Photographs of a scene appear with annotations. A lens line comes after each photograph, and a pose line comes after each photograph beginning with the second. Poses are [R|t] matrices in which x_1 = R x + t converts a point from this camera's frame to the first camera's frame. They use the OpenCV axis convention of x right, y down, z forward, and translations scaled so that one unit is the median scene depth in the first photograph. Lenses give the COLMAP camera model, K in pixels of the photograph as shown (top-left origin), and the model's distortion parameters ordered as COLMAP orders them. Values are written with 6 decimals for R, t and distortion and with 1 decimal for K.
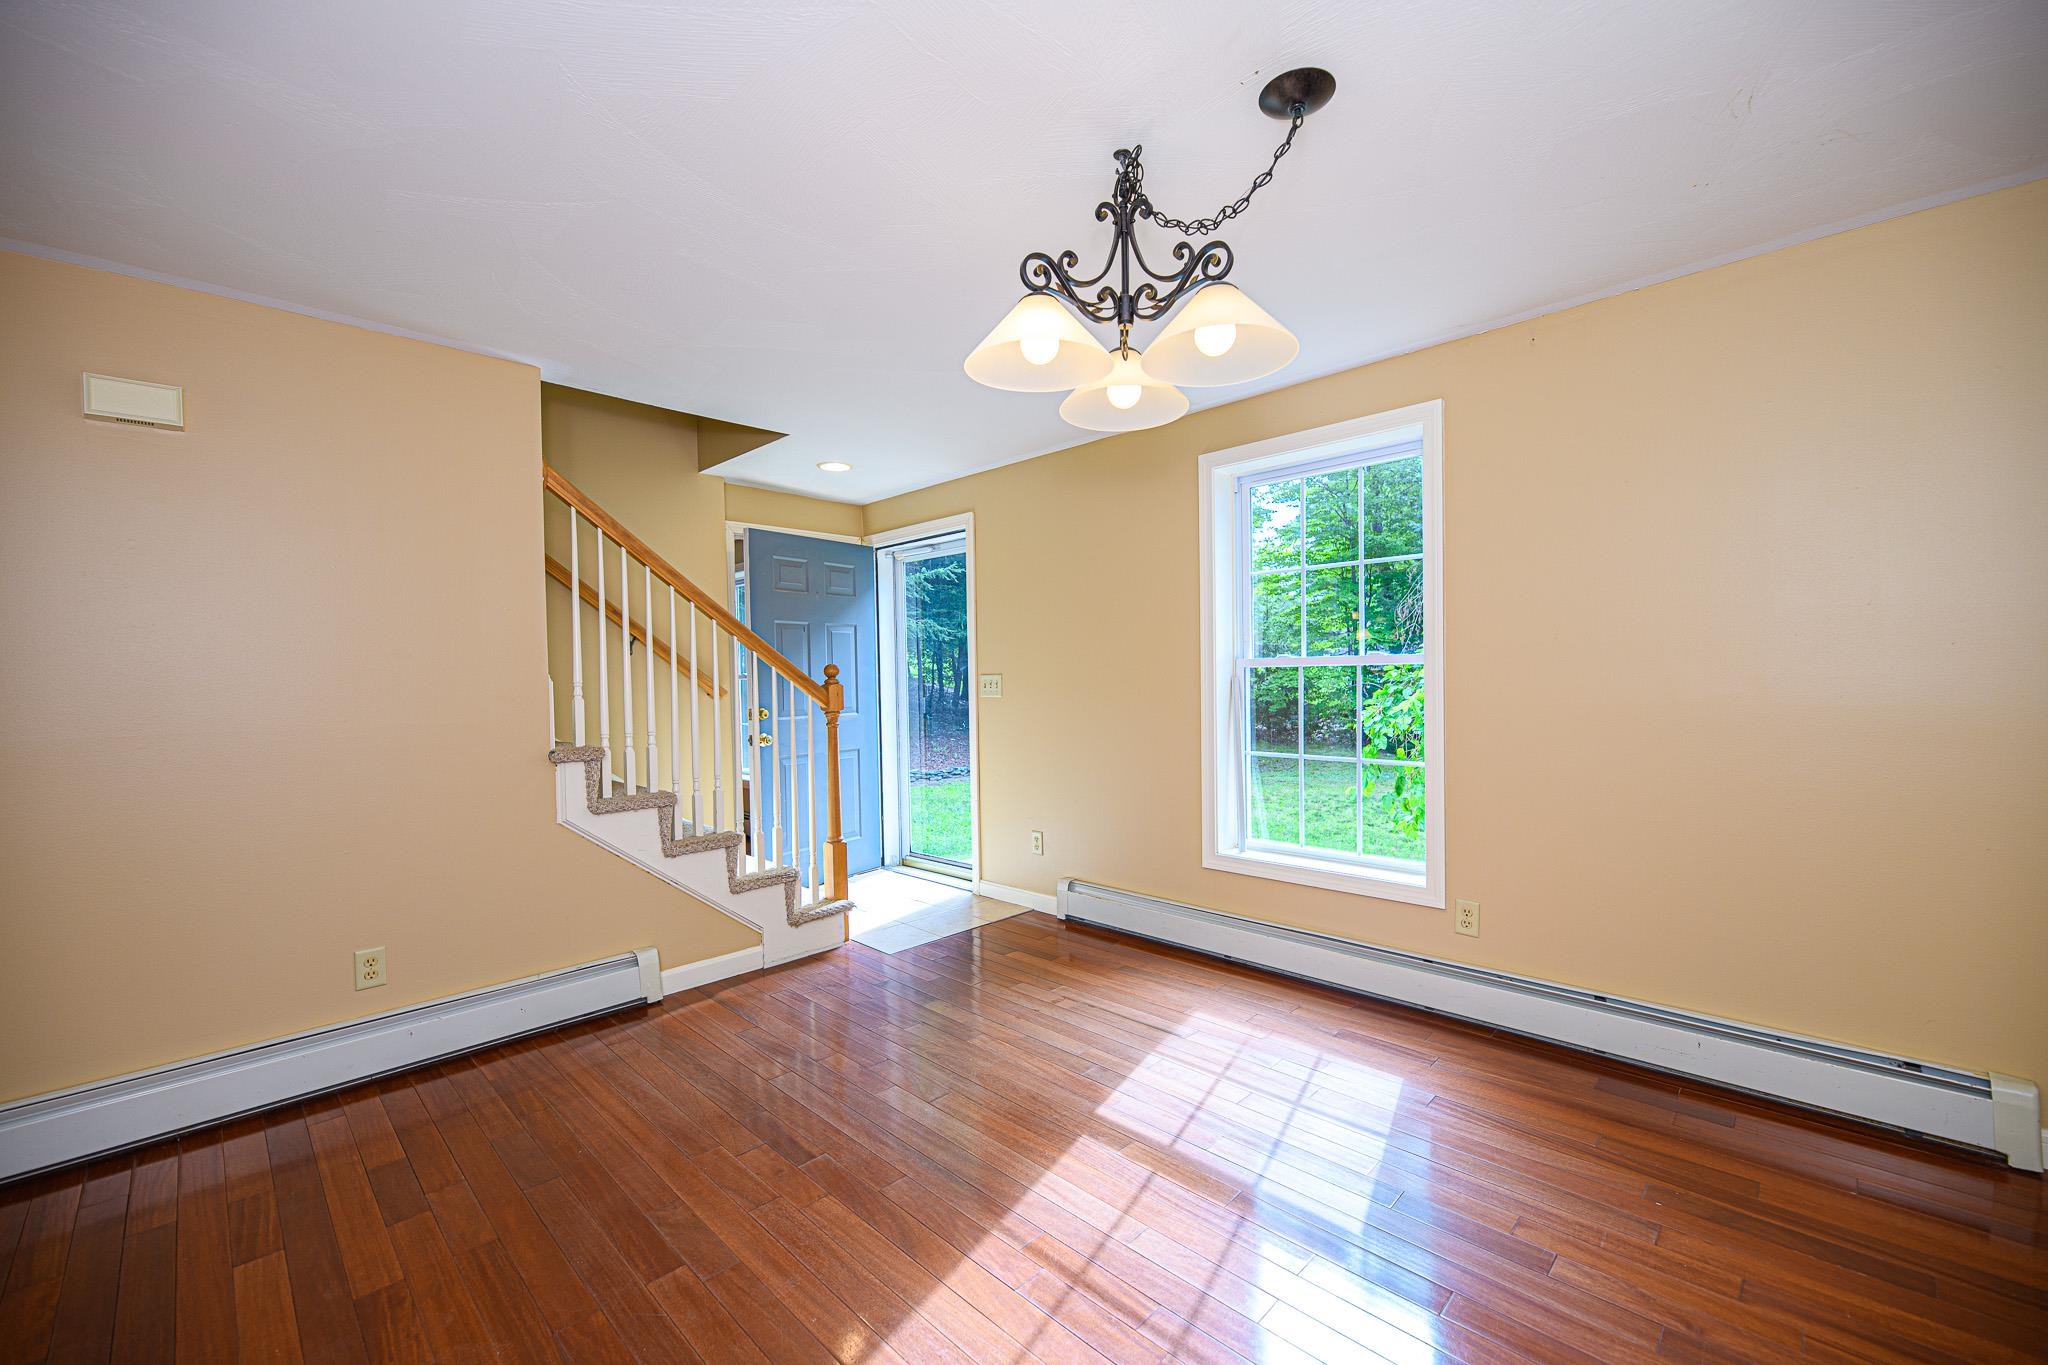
lens RADIAL K [[828.3, 0, 1046.6], [0, 828.3, 683.8], [0, 0, 1]] dist [0.001110, -0.000442]
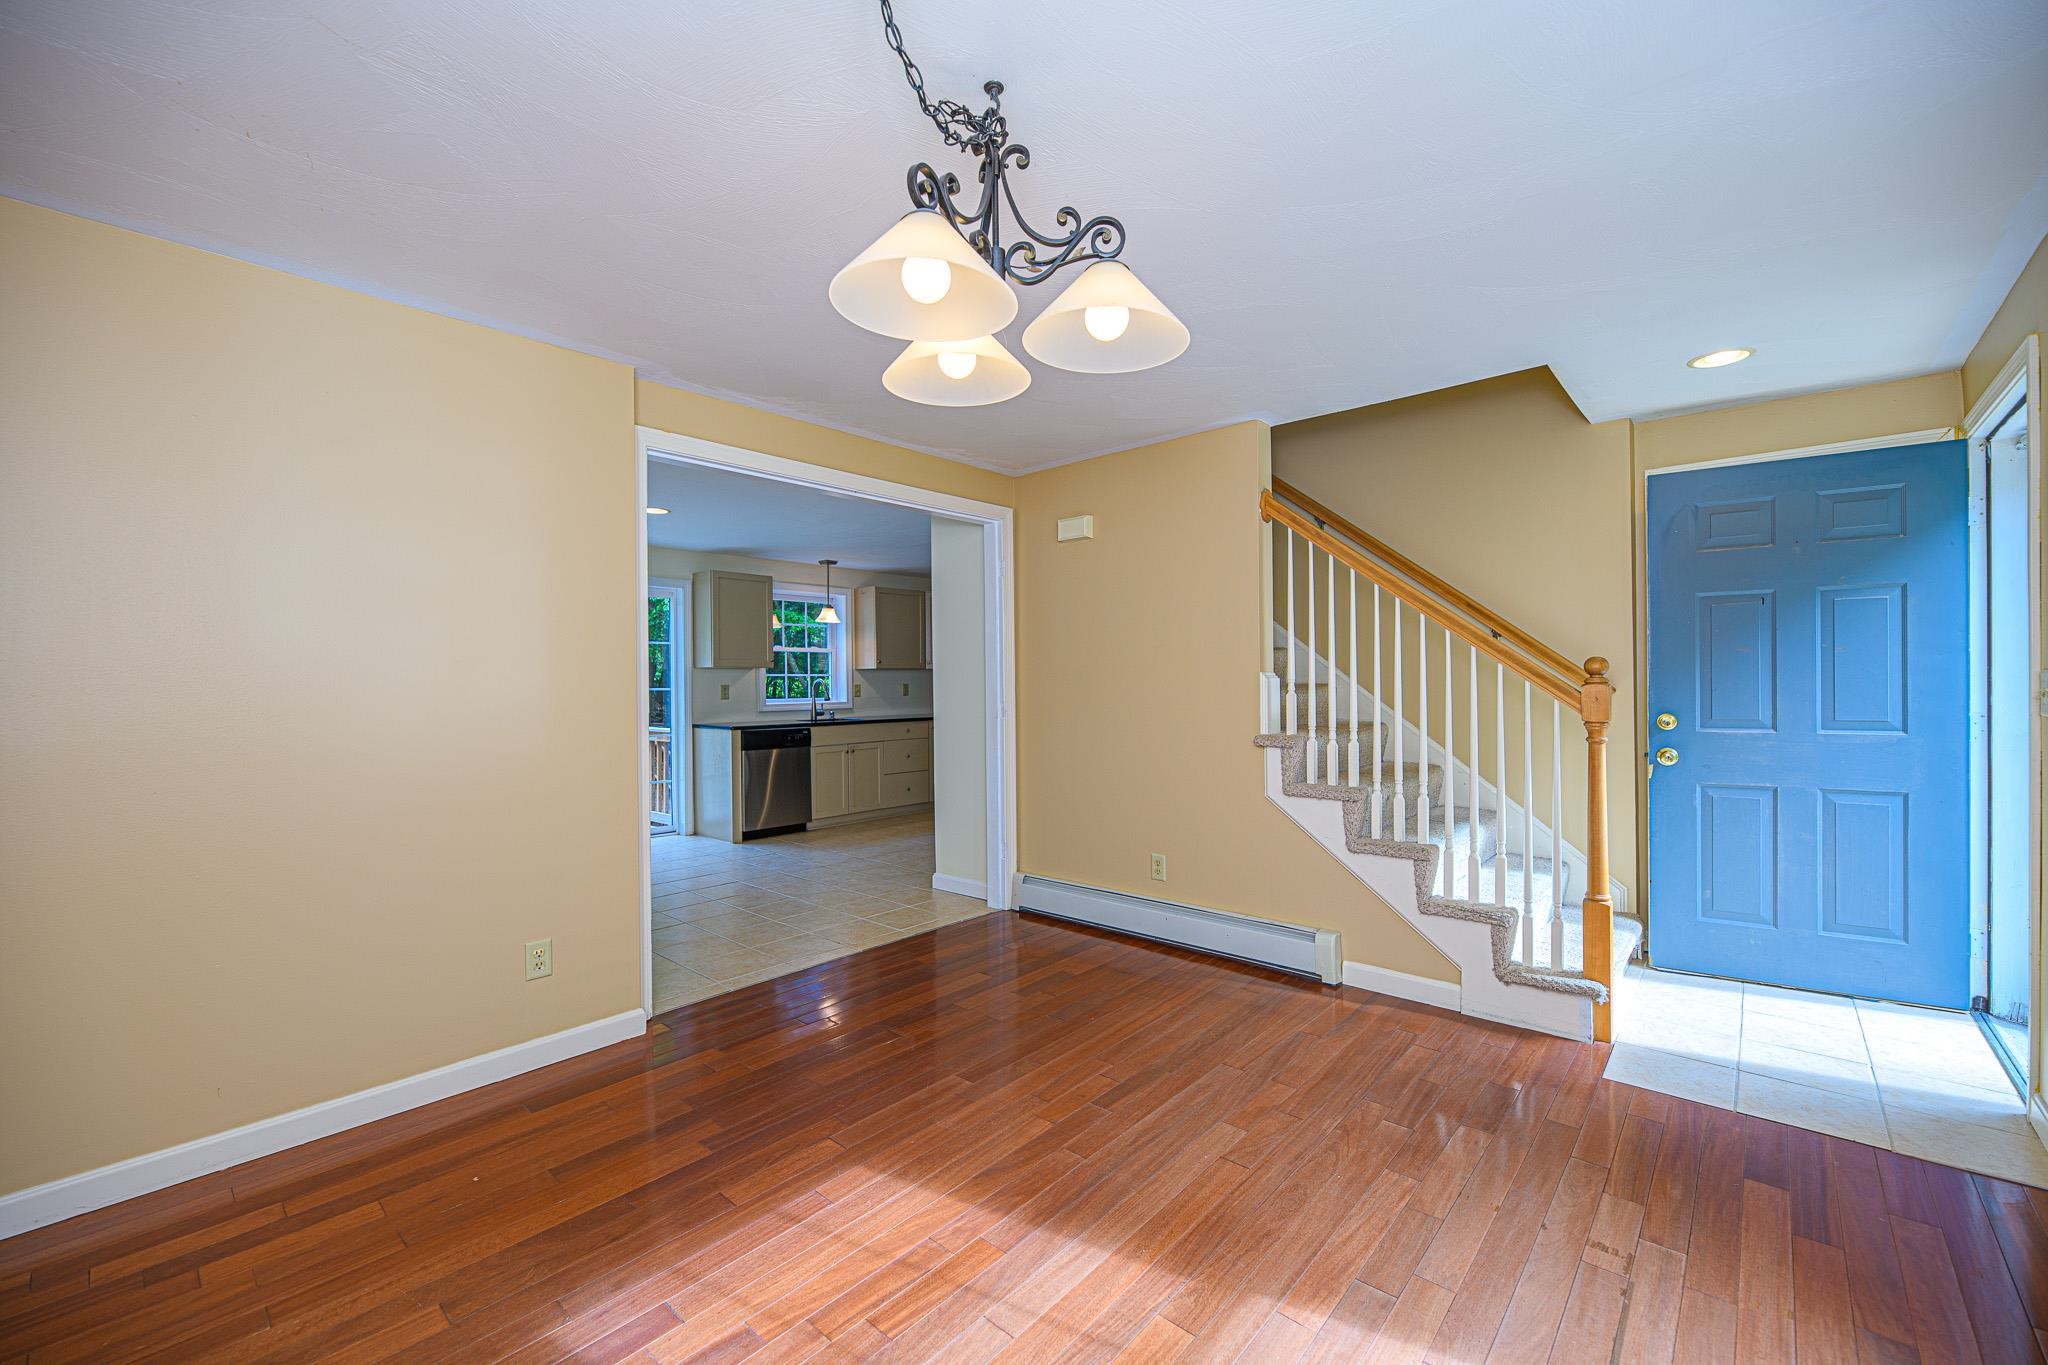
lens RADIAL K [[828.3, 0, 1017.5], [0, 828.3, 683.1], [0, 0, 1]] dist [0.001110, -0.000442]
pose [[0.028008, 0.017488, -0.999455, 0.565293], [-0.001614, 0.999846, 0.017449, -0.015300], [0.999606, 0.001125, 0.028032, 0.580647]]
